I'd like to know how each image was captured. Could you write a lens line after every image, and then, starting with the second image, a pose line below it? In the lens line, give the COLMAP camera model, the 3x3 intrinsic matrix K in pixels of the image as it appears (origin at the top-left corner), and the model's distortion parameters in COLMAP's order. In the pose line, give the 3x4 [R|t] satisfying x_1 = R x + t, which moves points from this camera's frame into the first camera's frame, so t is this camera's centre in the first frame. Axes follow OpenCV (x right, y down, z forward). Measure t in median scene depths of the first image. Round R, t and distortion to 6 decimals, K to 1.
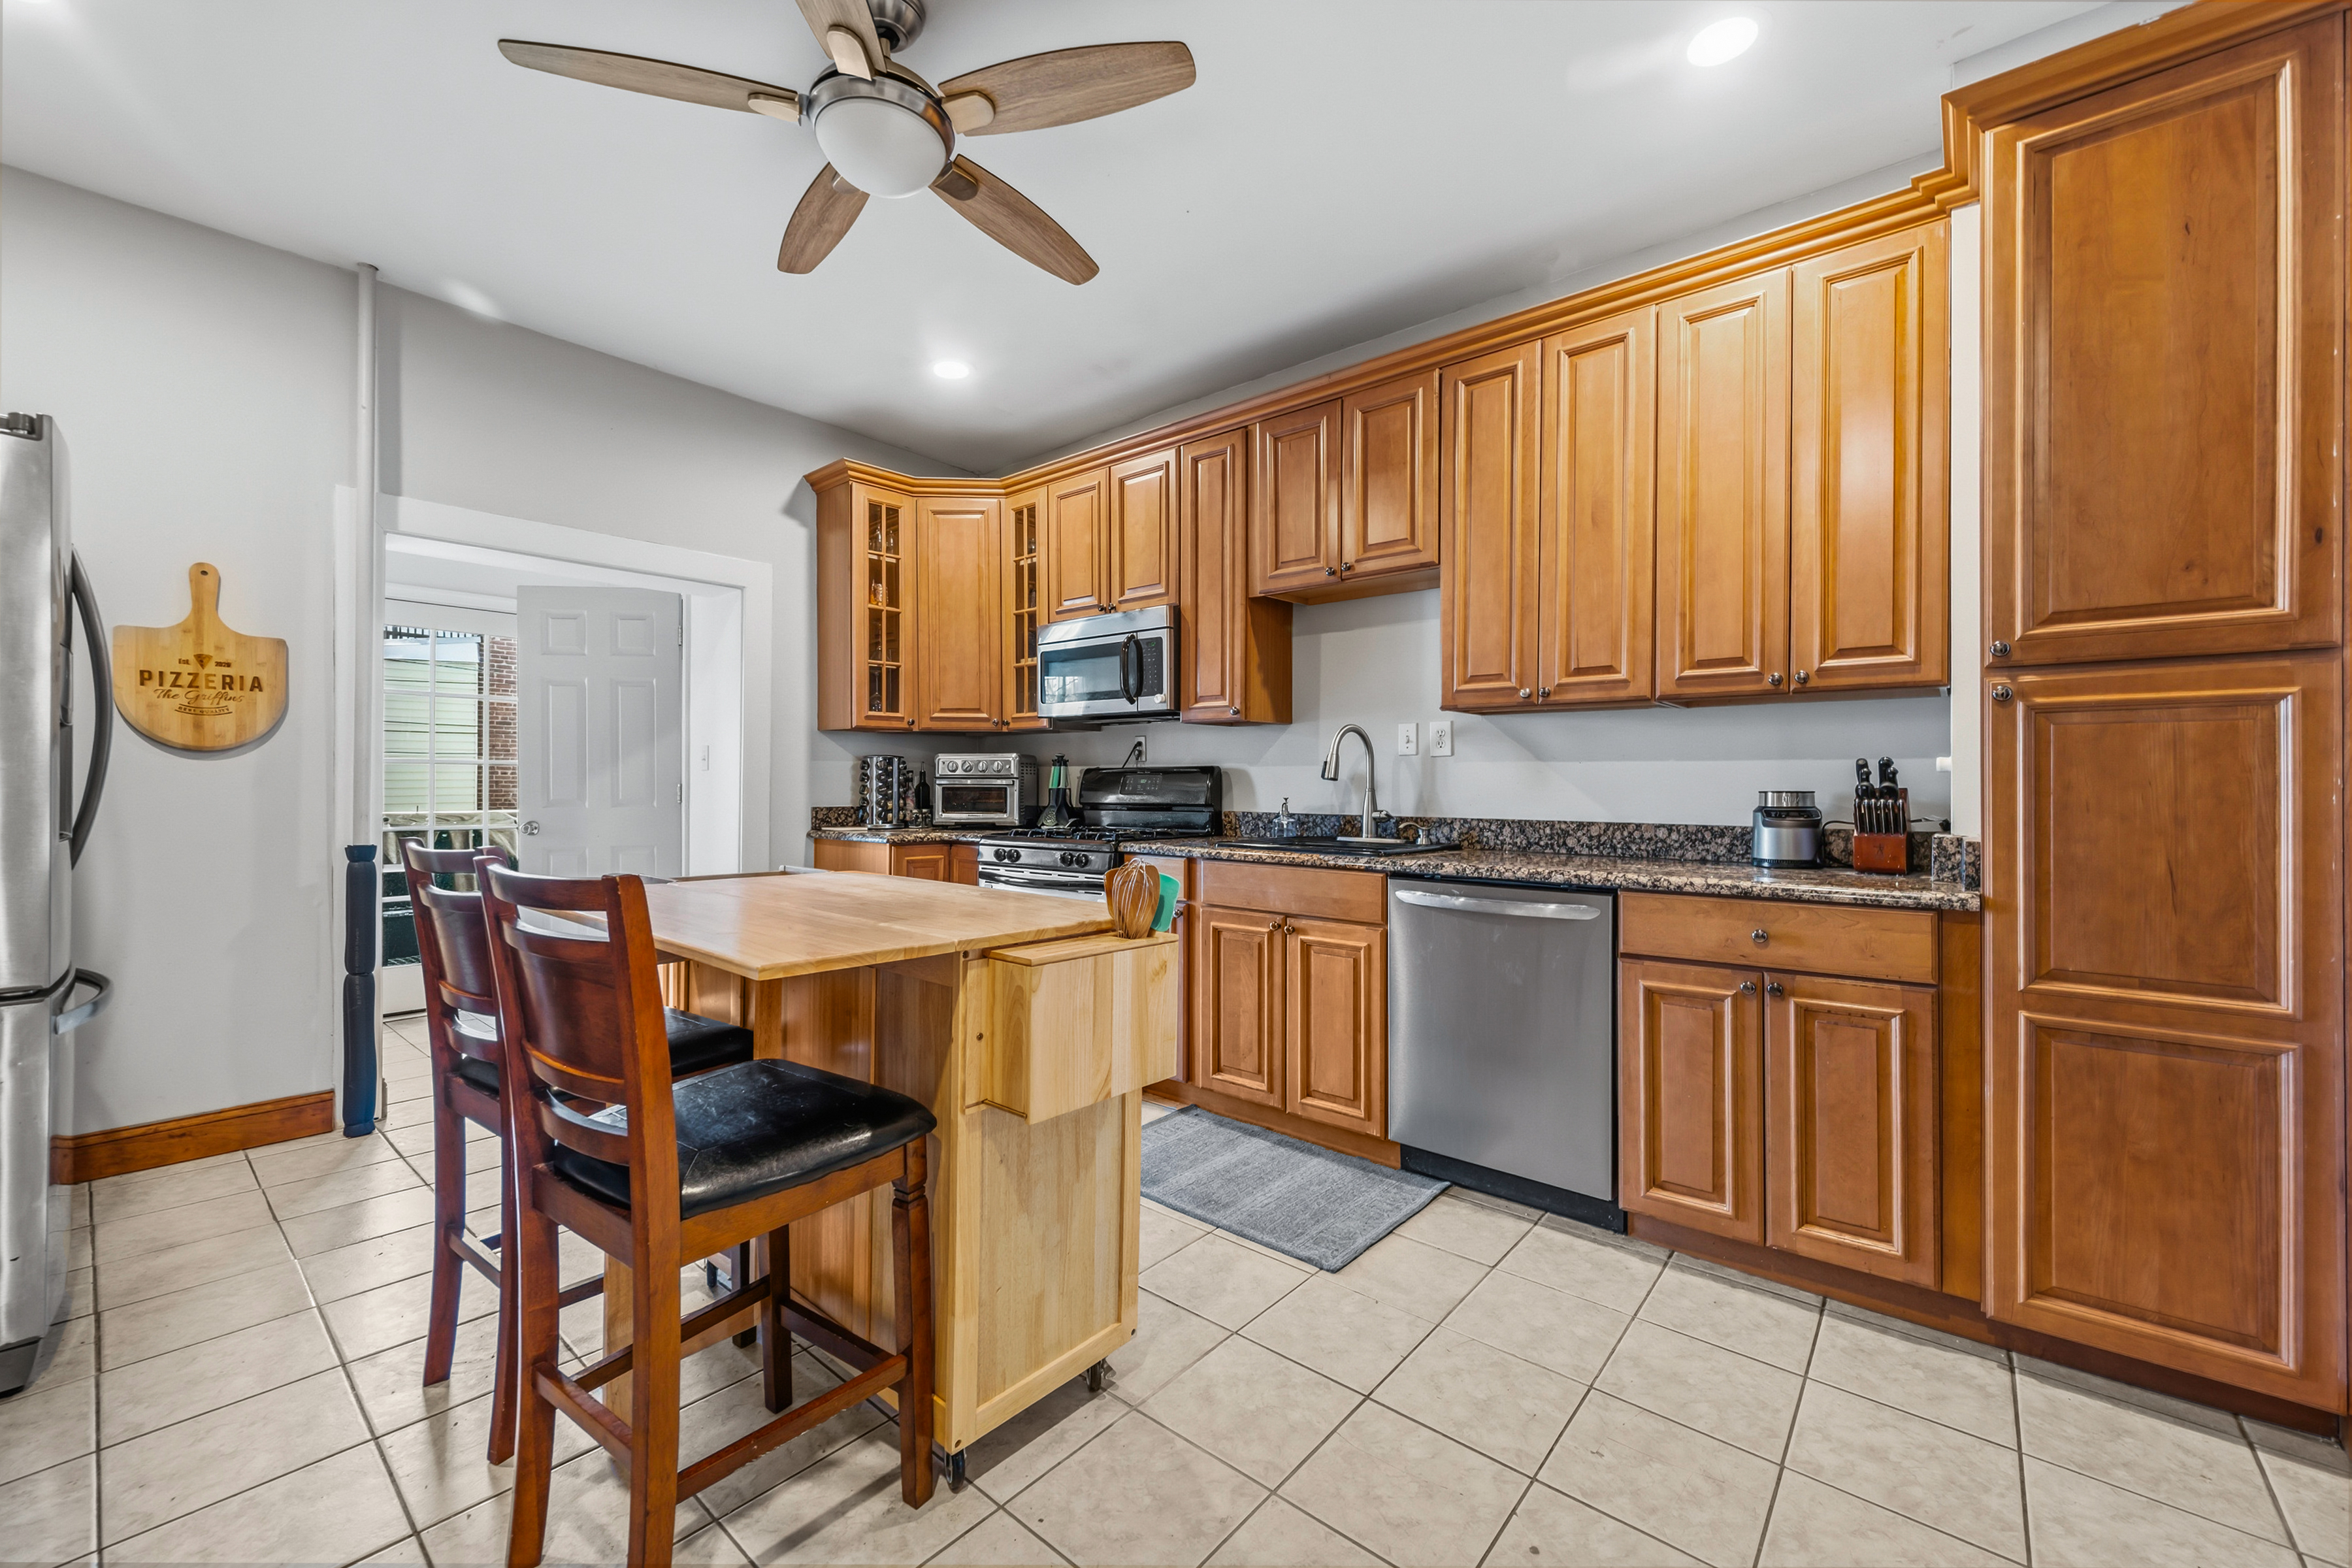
lens RADIAL K [[927.7, 0, 1164.2], [0, 927.7, 796.8], [0, 0, 1]] dist [-0.001432, 0.000398]
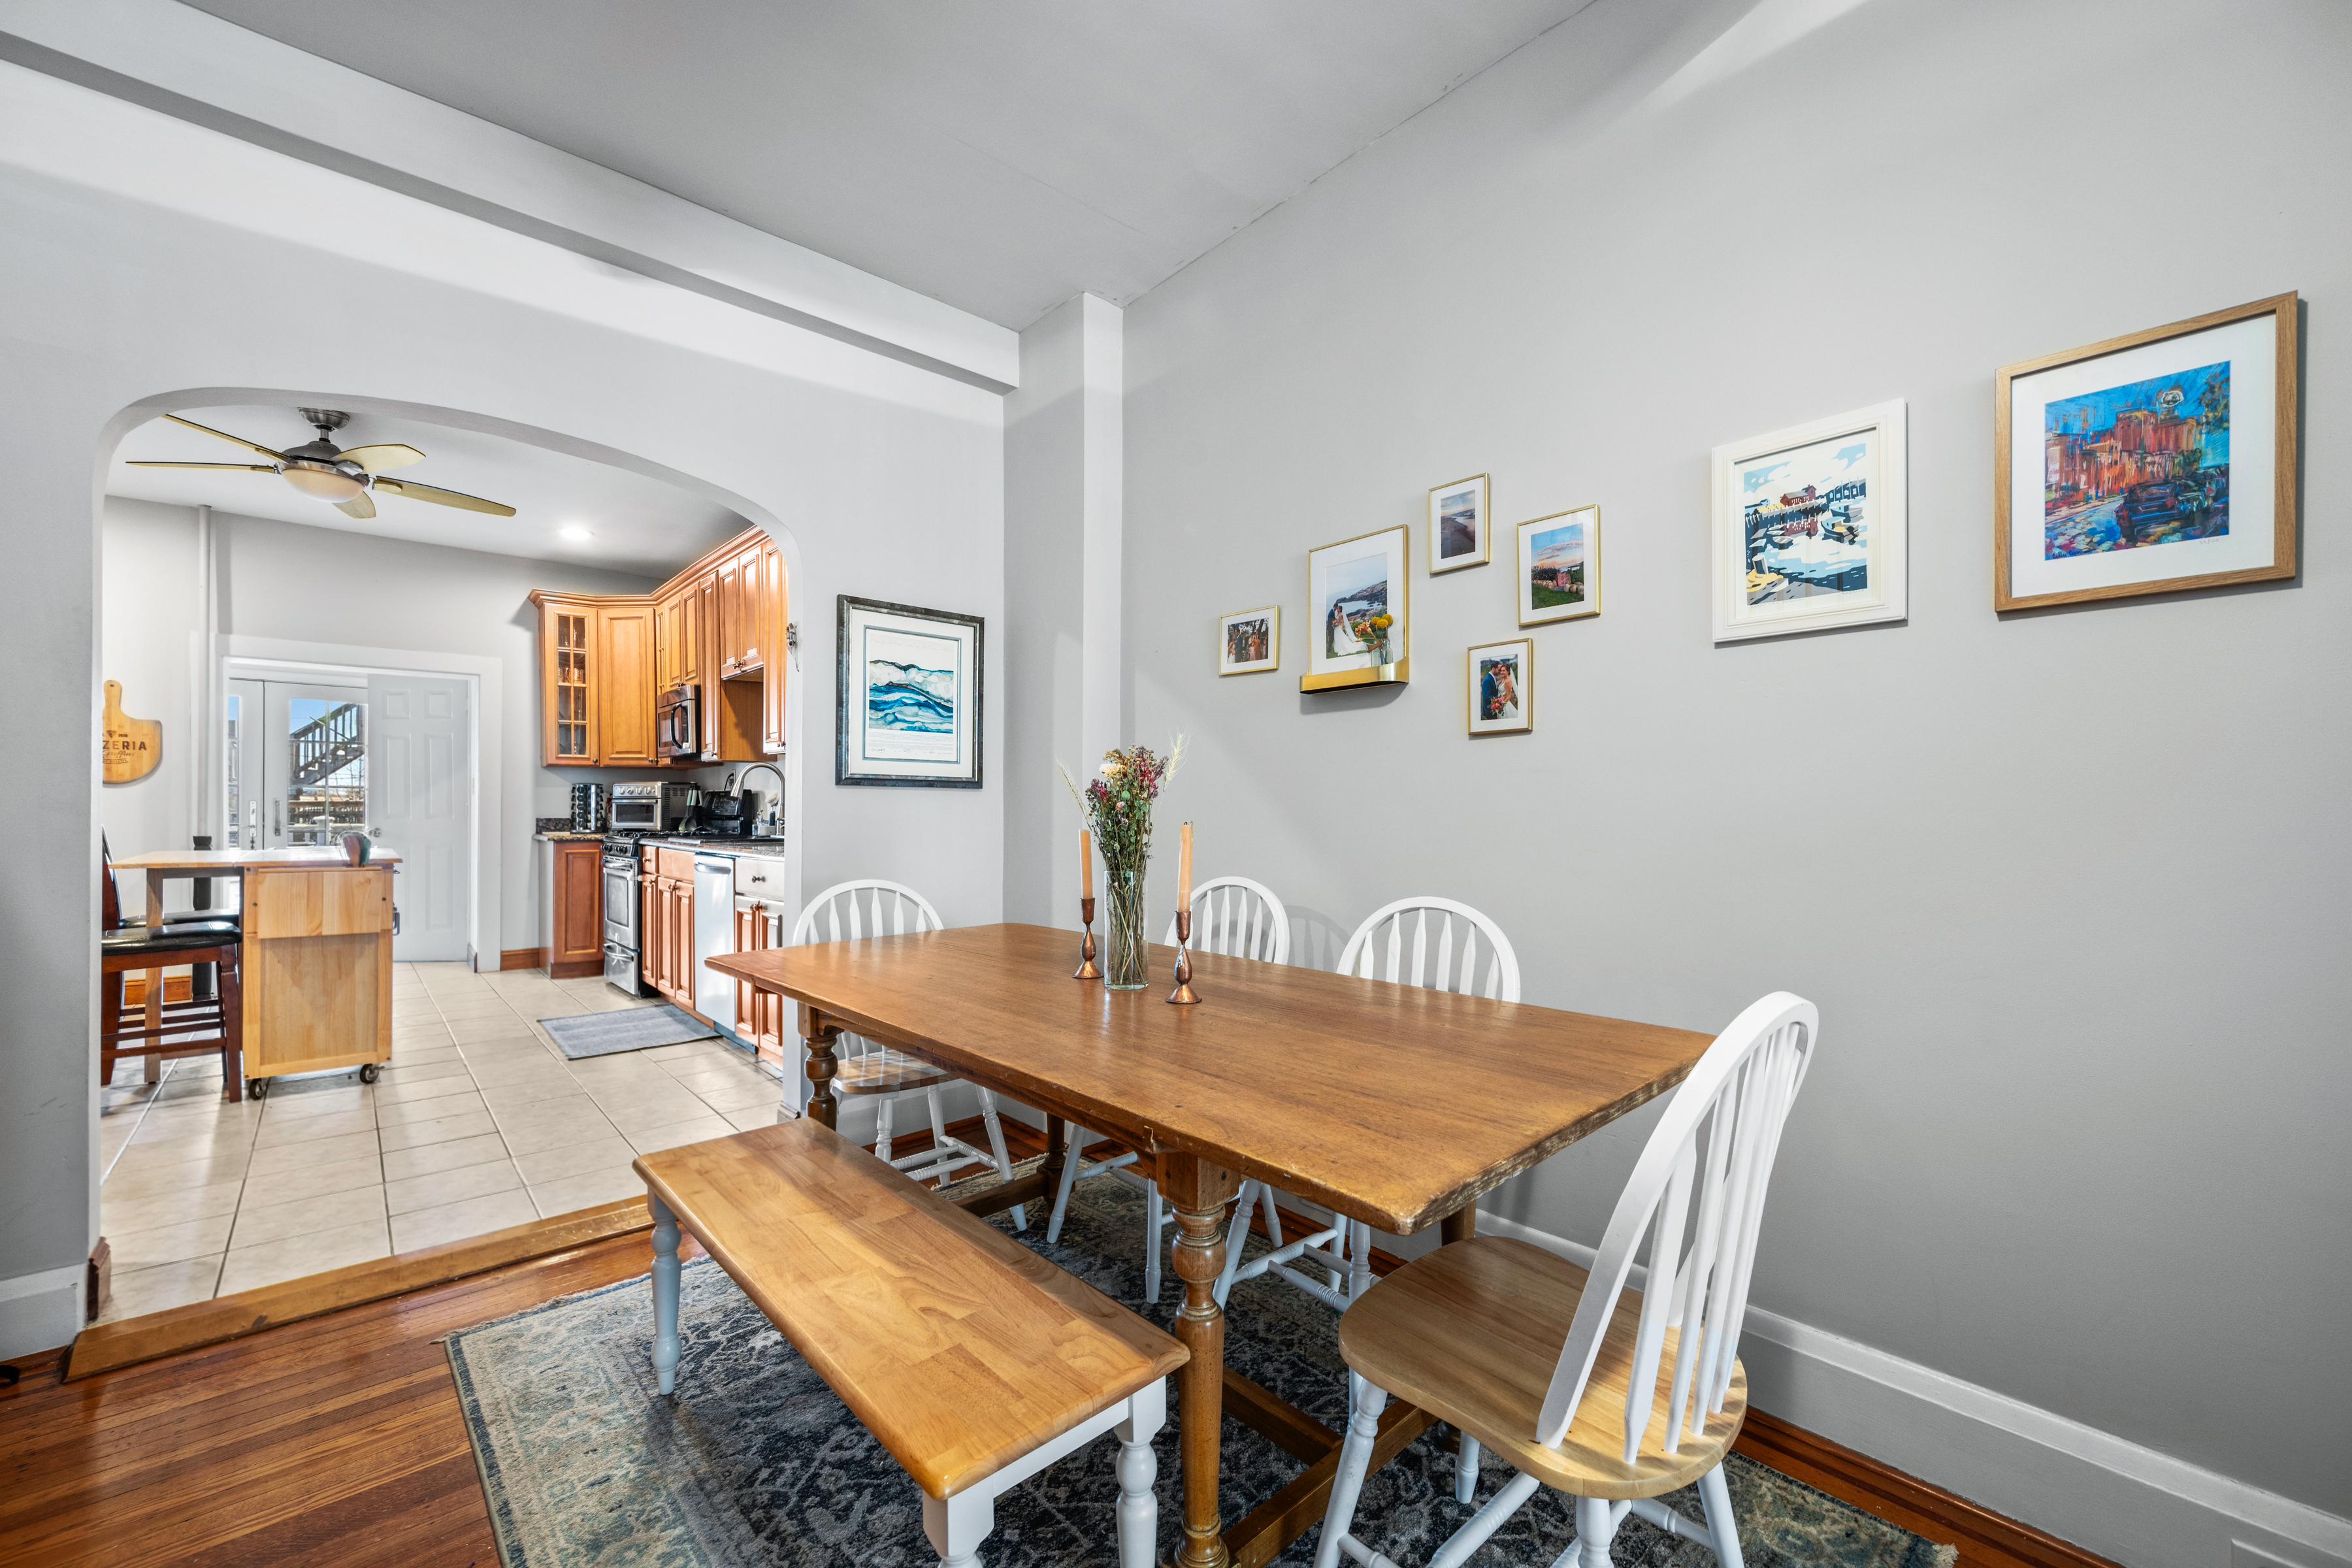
lens RADIAL K [[933.4, 0, 1180.6], [0, 933.4, 822.8], [0, 0, 1]] dist [-0.003353, -0.000311]
pose [[0.992497, 0.000359, -0.122269, 0.847997], [-0.000111, 0.999998, 0.002041, 0.016147], [0.122270, -0.002012, 0.992495, -0.369987]]
